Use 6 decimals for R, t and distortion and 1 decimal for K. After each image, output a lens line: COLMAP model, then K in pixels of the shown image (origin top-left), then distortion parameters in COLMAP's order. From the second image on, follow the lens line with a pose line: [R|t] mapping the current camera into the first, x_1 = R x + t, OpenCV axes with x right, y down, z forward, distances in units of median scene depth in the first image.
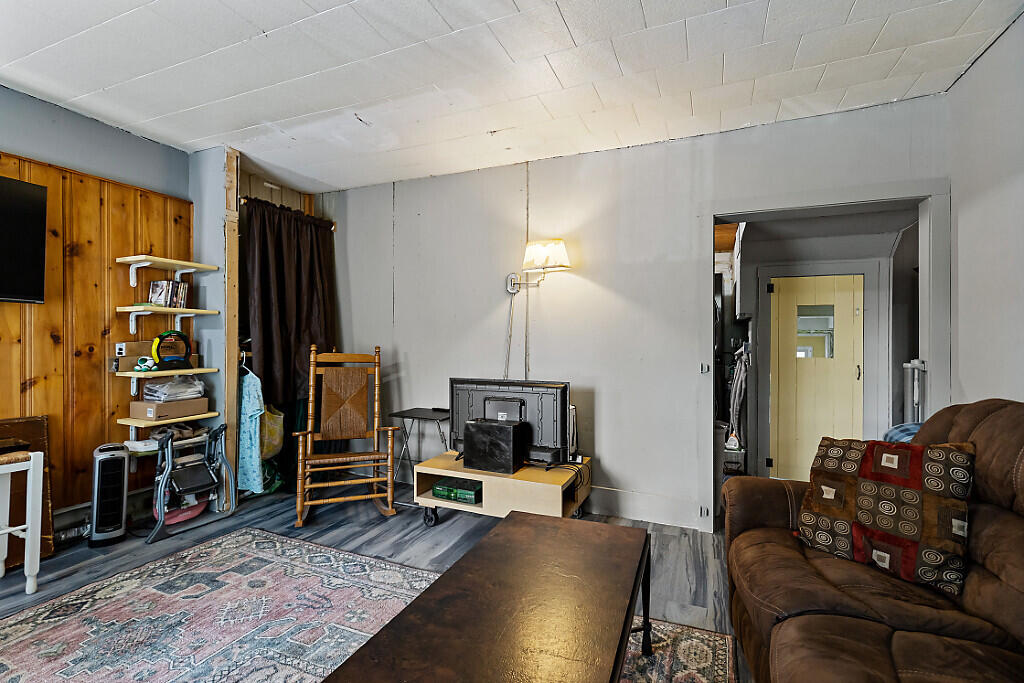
lens RADIAL K [[469.3, 0, 509.6], [0, 469.3, 342.7], [0, 0, 1]] dist [0.003963, -0.001577]
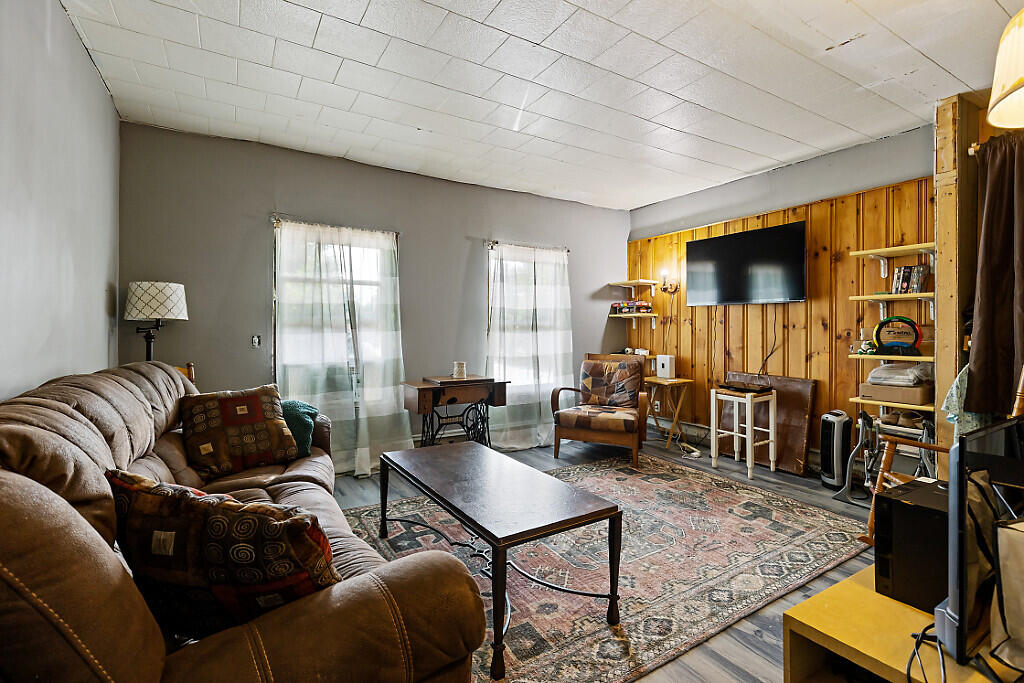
lens RADIAL K [[469.3, 0, 509.6], [0, 469.3, 333.6], [0, 0, 1]] dist [0.003963, -0.001577]
pose [[-0.587705, 0.003834, -0.809066, 0.683937], [-0.005066, 0.999952, 0.008418, 0.007773], [0.809060, 0.009046, -0.587657, 1.061264]]
